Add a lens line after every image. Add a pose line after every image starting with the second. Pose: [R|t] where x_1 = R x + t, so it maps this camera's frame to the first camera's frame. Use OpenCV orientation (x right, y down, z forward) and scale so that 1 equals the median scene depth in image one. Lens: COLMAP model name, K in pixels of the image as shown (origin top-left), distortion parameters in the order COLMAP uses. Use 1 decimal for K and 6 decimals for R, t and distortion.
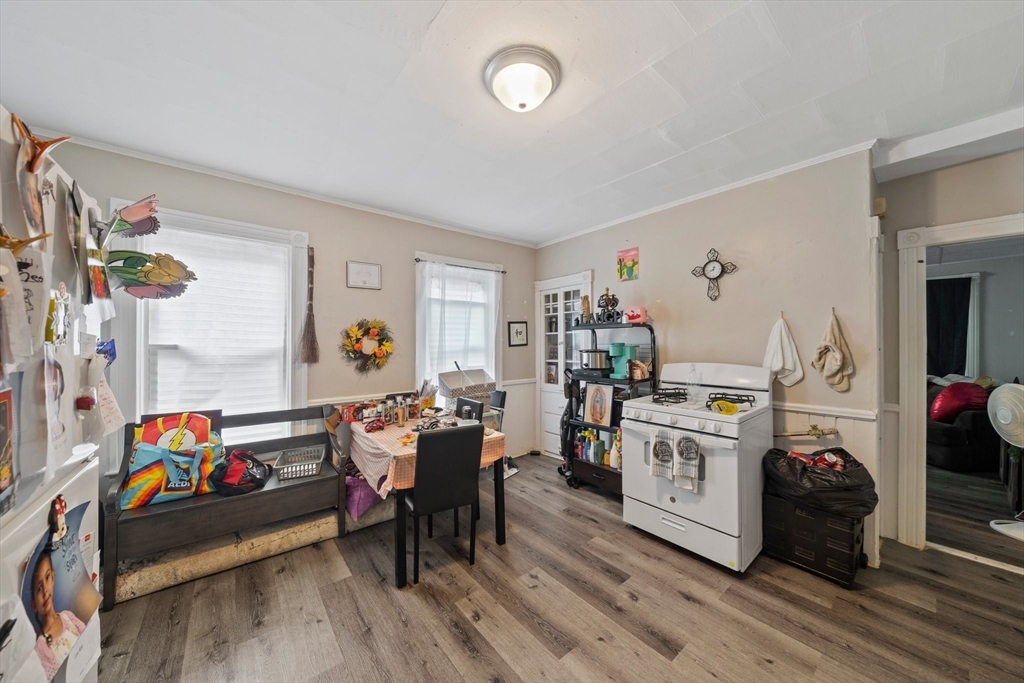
lens RADIAL K [[350.8, 0, 510.9], [0, 350.8, 342.4], [0, 0, 1]] dist [0.000406, -0.000096]
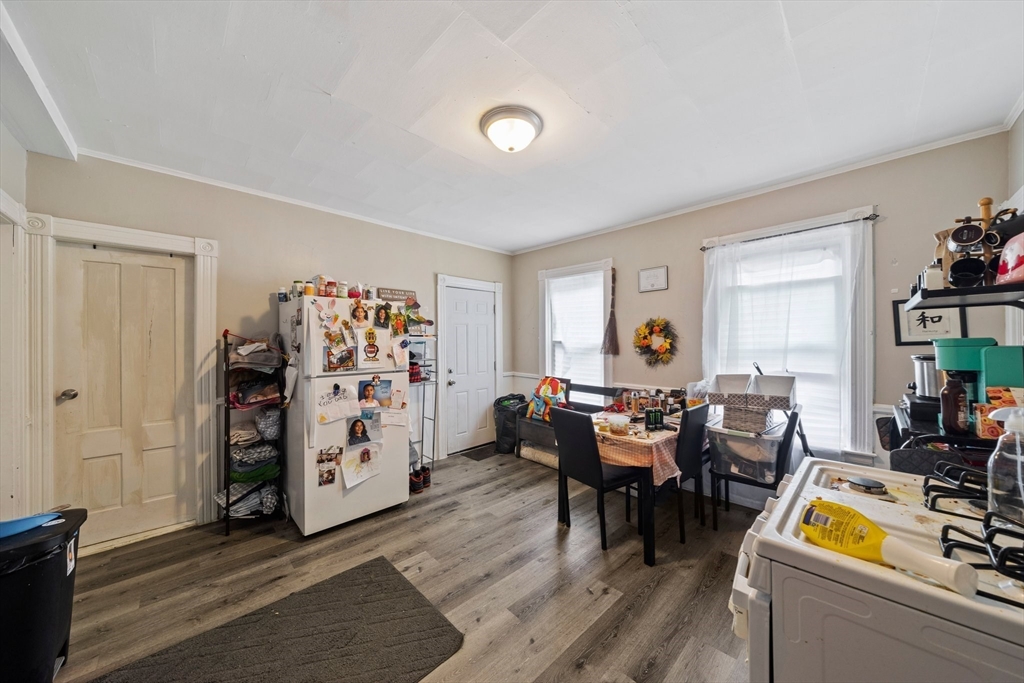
lens RADIAL K [[345.8, 0, 512.0], [0, 345.8, 341.5], [0, 0, 1]] dist [-0.000116, -0.000039]
pose [[0.085272, -0.005505, -0.996342, 0.704712], [-0.005723, 0.999966, -0.006015, 0.018327], [0.996341, 0.006215, 0.085238, 0.504578]]
